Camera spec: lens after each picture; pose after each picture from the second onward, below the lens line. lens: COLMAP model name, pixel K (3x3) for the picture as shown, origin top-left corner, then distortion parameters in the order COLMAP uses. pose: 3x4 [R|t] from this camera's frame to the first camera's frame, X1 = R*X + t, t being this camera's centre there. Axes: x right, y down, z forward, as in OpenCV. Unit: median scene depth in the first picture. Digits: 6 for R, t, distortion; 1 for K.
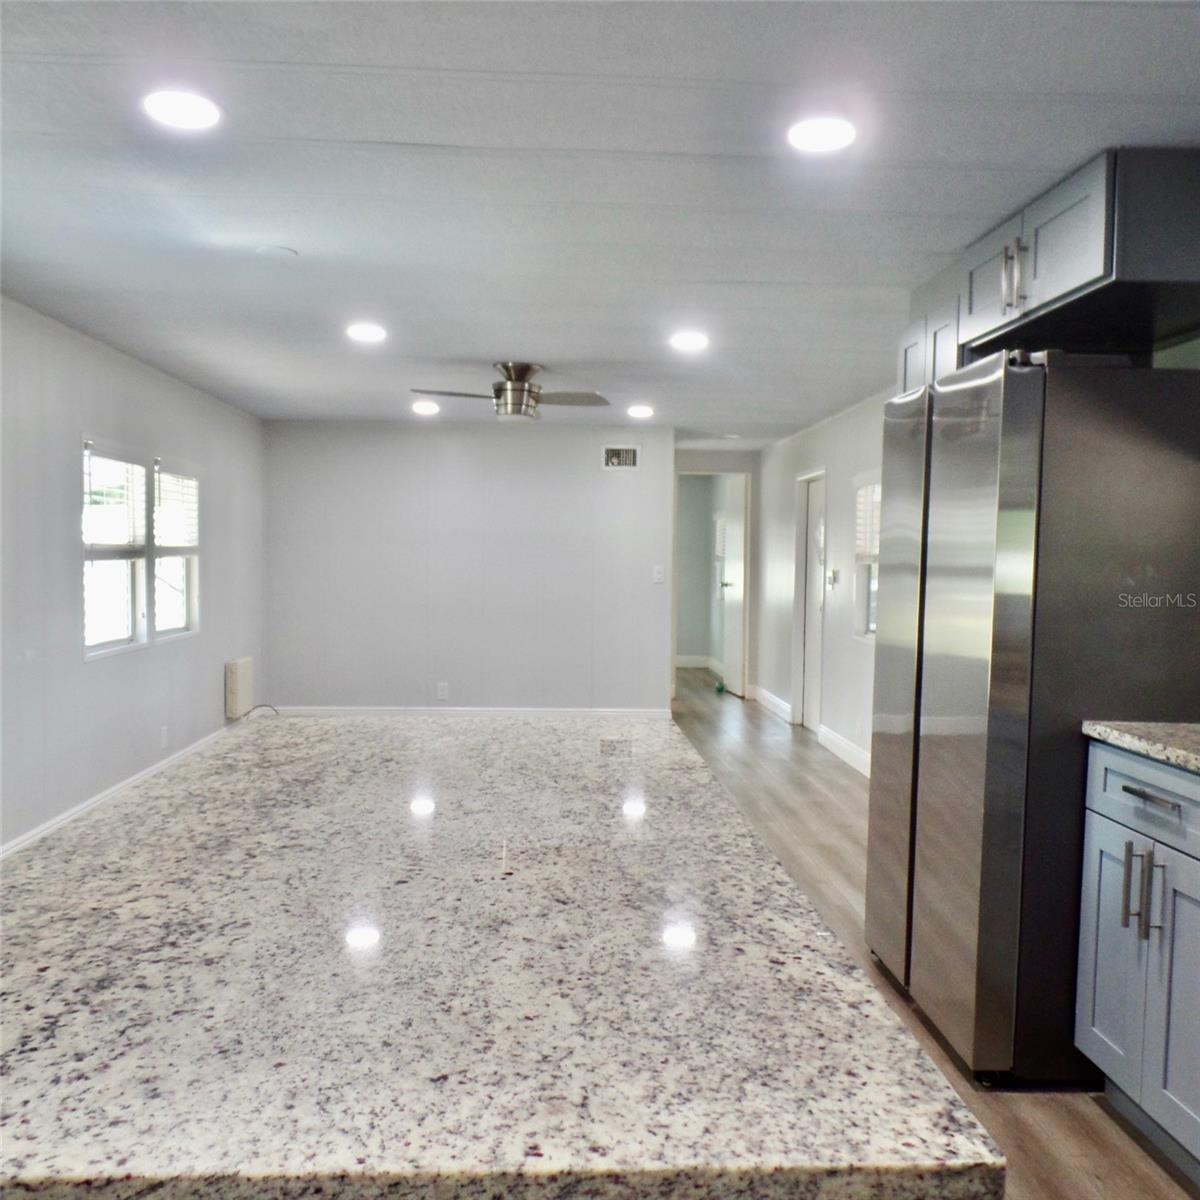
lens RADIAL K [[1149.6, 0, 597.8], [0, 1149.6, 632.9], [0, 0, 1]] dist [0.000062, -0.001549]
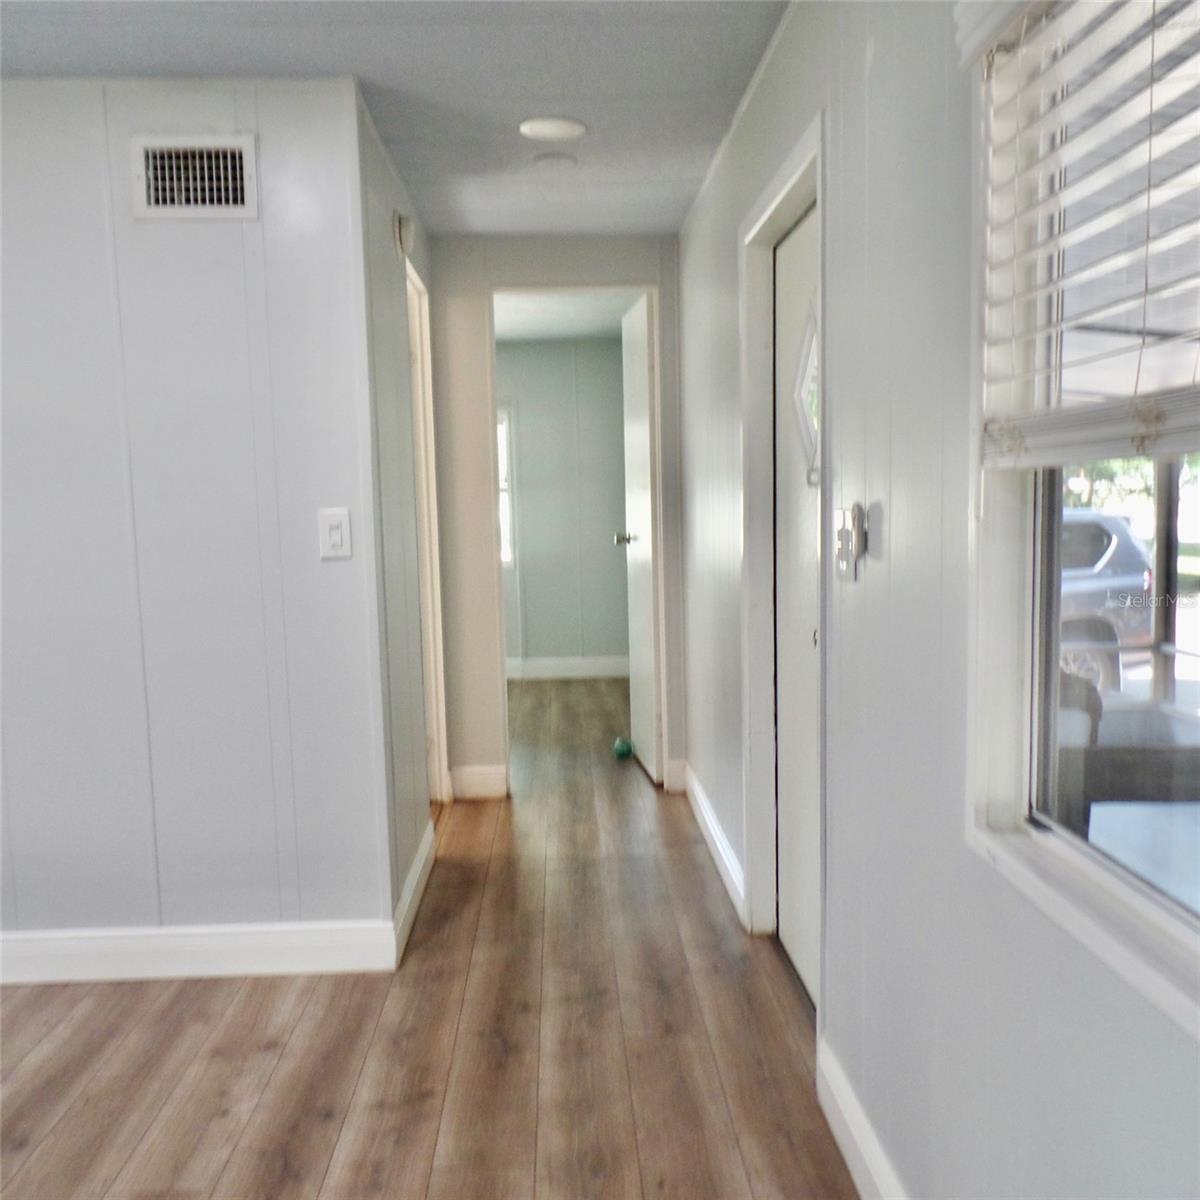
lens RADIAL K [[1102.4, 0, 603.8], [0, 1102.4, 611.3], [0, 0, 1]] dist [-0.001765, 0.019157]
pose [[0.999313, -0.031970, -0.018724, 0.155394], [0.032712, 0.998633, 0.040778, -0.043655], [0.017394, -0.041362, 0.998993, 0.768276]]
